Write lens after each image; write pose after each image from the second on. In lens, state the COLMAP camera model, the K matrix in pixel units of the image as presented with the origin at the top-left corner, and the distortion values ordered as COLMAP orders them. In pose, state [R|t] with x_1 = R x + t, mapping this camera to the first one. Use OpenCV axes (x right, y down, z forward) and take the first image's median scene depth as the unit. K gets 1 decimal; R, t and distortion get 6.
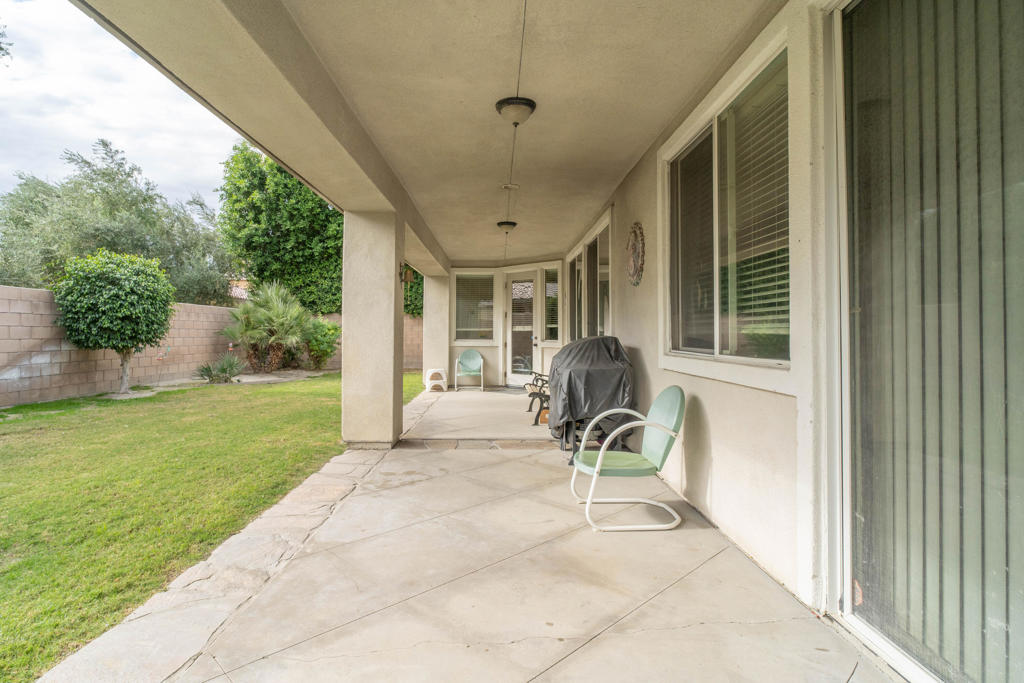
lens RADIAL K [[541.0, 0, 495.1], [0, 541.0, 322.8], [0, 0, 1]] dist [-0.001773, -0.000180]
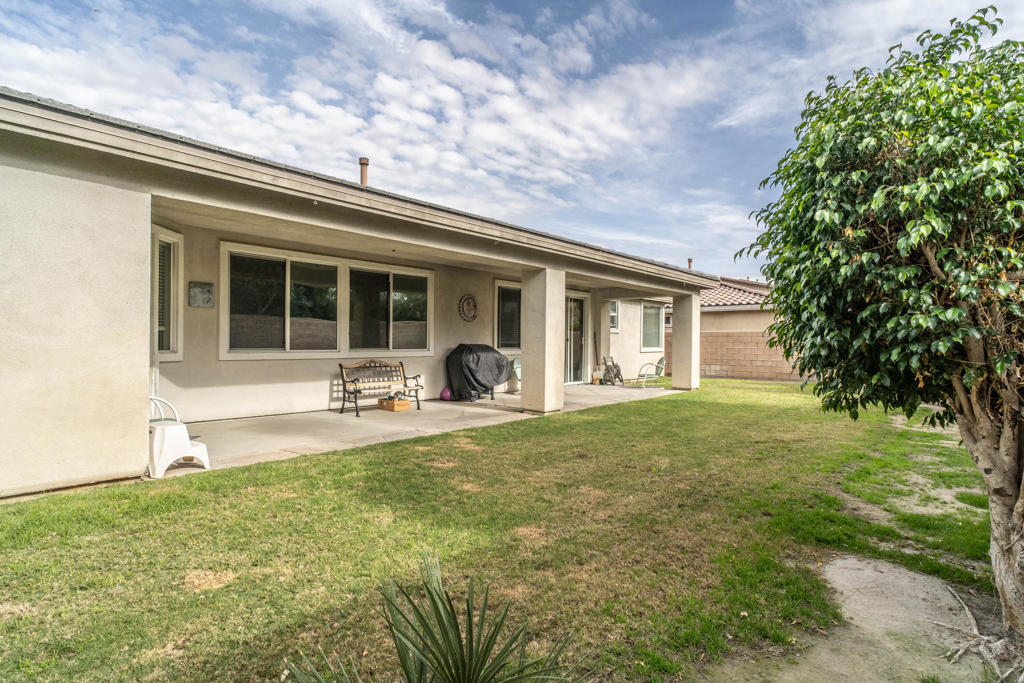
lens RADIAL K [[530.4, 0, 512.0], [0, 530.4, 341.5], [0, 0, 1]] dist [-0.005923, 0.000900]
pose [[-0.759358, -0.010578, 0.650587, -0.646744], [-0.026952, 0.999521, -0.015206, 0.020706], [-0.650115, -0.029081, -0.759279, 1.237824]]
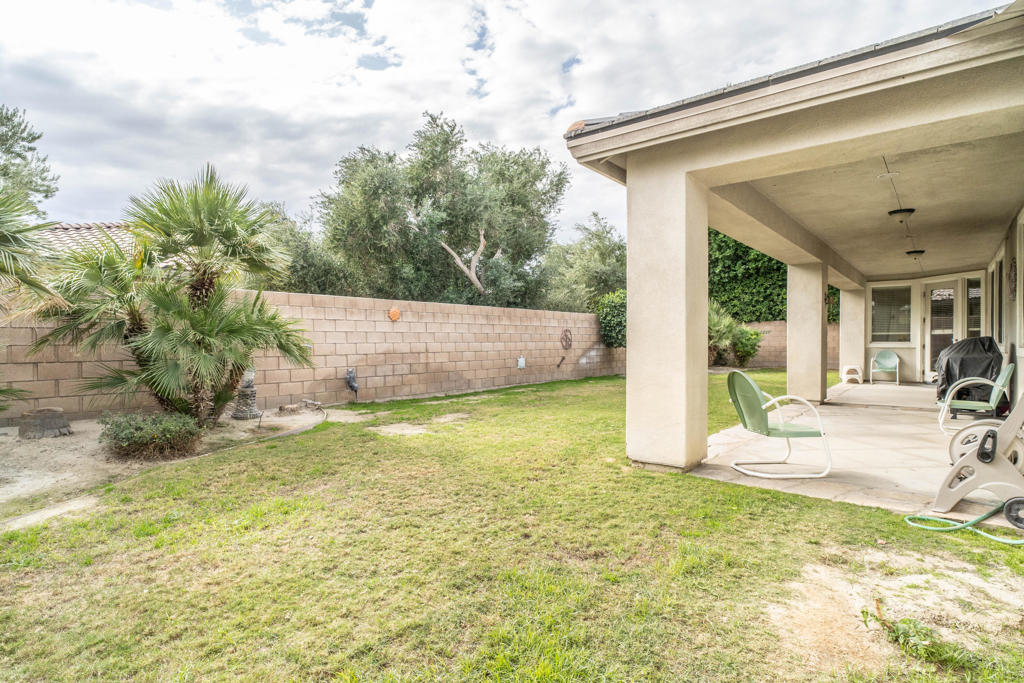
lens RADIAL K [[530.4, 0, 512.0], [0, 530.4, 341.5], [0, 0, 1]] dist [-0.005923, 0.000900]
pose [[0.776551, -0.002807, -0.630049, 0.052407], [0.017486, 0.999701, 0.017098, -0.004398], [0.629812, -0.024294, 0.776367, -0.454543]]
